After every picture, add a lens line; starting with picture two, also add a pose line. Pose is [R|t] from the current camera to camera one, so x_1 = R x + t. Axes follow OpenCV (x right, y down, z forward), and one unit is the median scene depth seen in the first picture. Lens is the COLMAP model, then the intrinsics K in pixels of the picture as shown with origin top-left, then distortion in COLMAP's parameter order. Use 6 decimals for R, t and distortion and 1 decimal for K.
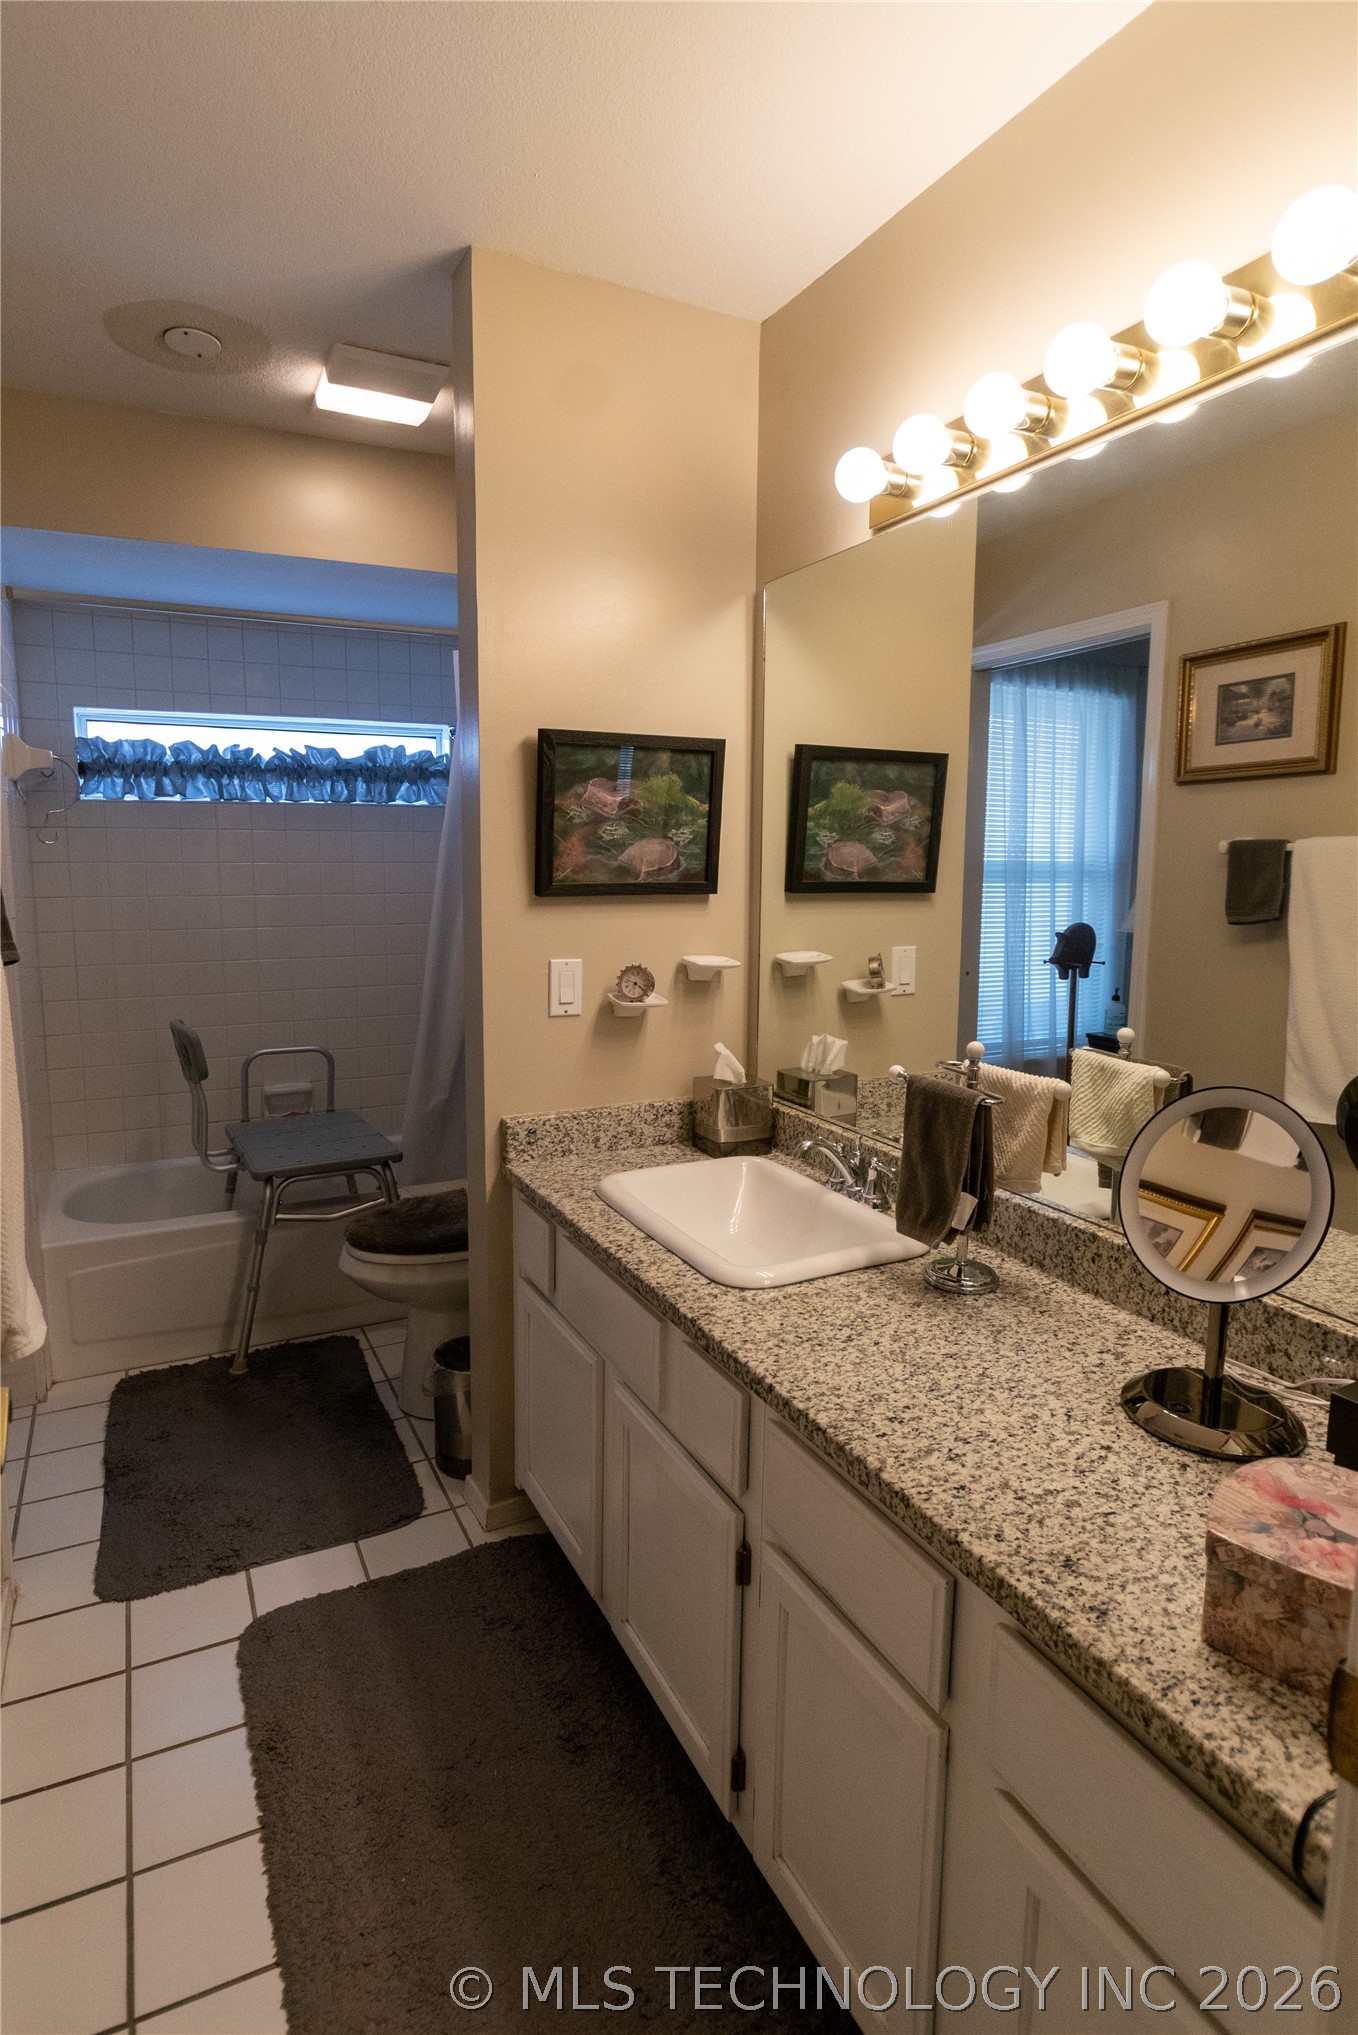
lens RADIAL K [[1087.6, 0, 679.0], [0, 1087.6, 1017.5], [0, 0, 1]] dist [0.000108, -0.000018]
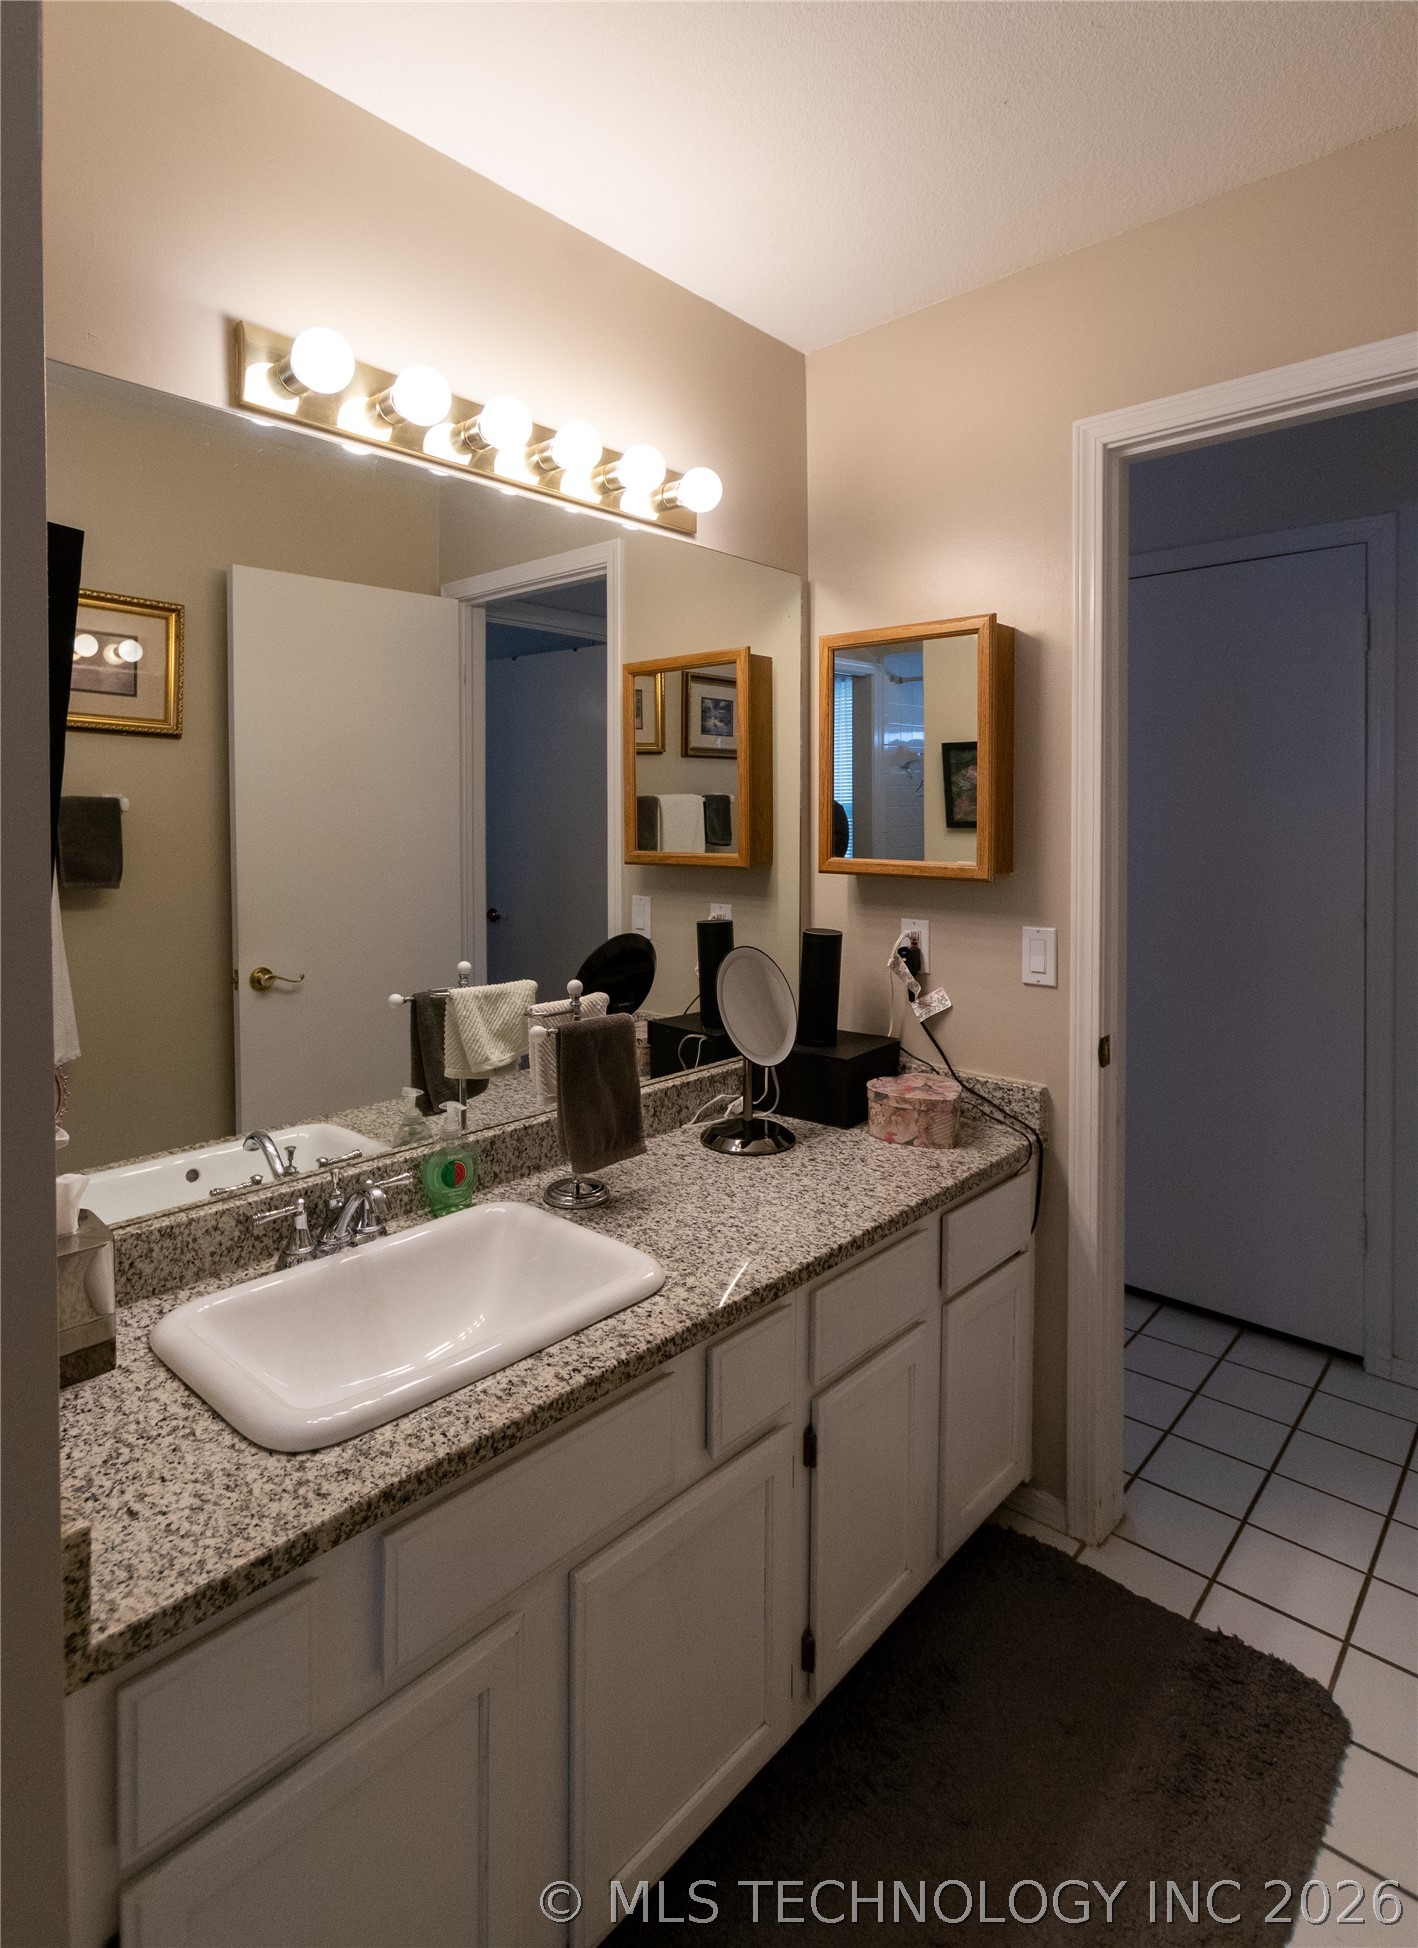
lens RADIAL K [[1028.7, 0, 709.0], [0, 1028.7, 974.0], [0, 0, 1]] dist [-0.001383, -0.000130]
pose [[-0.366311, -0.144231, 0.919246, -0.692463], [0.139580, 0.968218, 0.207536, -0.166935], [-0.919964, 0.204331, -0.334537, 1.164750]]
